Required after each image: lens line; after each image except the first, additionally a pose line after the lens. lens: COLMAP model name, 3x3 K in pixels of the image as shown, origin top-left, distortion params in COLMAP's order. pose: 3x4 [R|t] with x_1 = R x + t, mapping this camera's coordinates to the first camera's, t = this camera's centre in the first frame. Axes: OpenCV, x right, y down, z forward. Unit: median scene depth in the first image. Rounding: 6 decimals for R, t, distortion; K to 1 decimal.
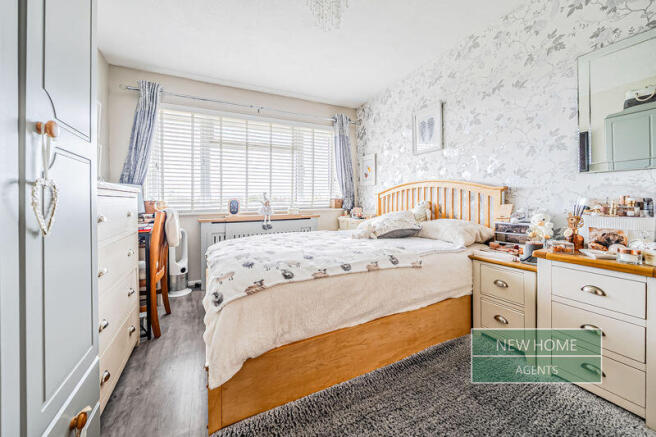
lens RADIAL K [[231.1, 0, 310.6], [0, 231.1, 200.7], [0, 0, 1]] dist [-0.000831, -0.000181]
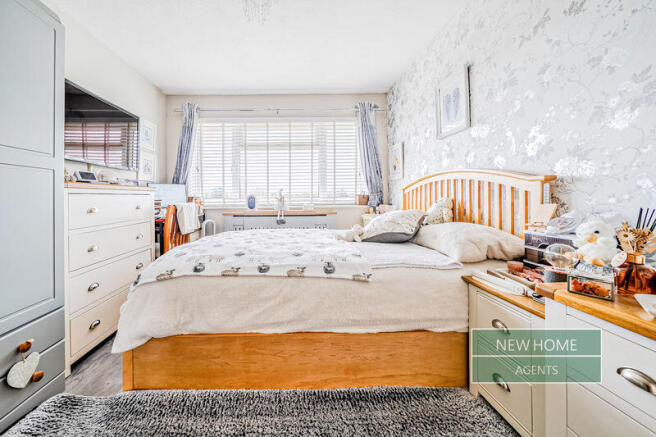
lens RADIAL K [[226.0, 0, 328.7], [0, 226.0, 195.5], [0, 0, 1]] dist [-0.004353, 0.000381]
pose [[0.913891, 0.000567, -0.405960, 0.520359], [-0.001235, 0.999998, -0.001383, -0.005907], [0.405958, 0.001765, 0.913890, 0.183029]]
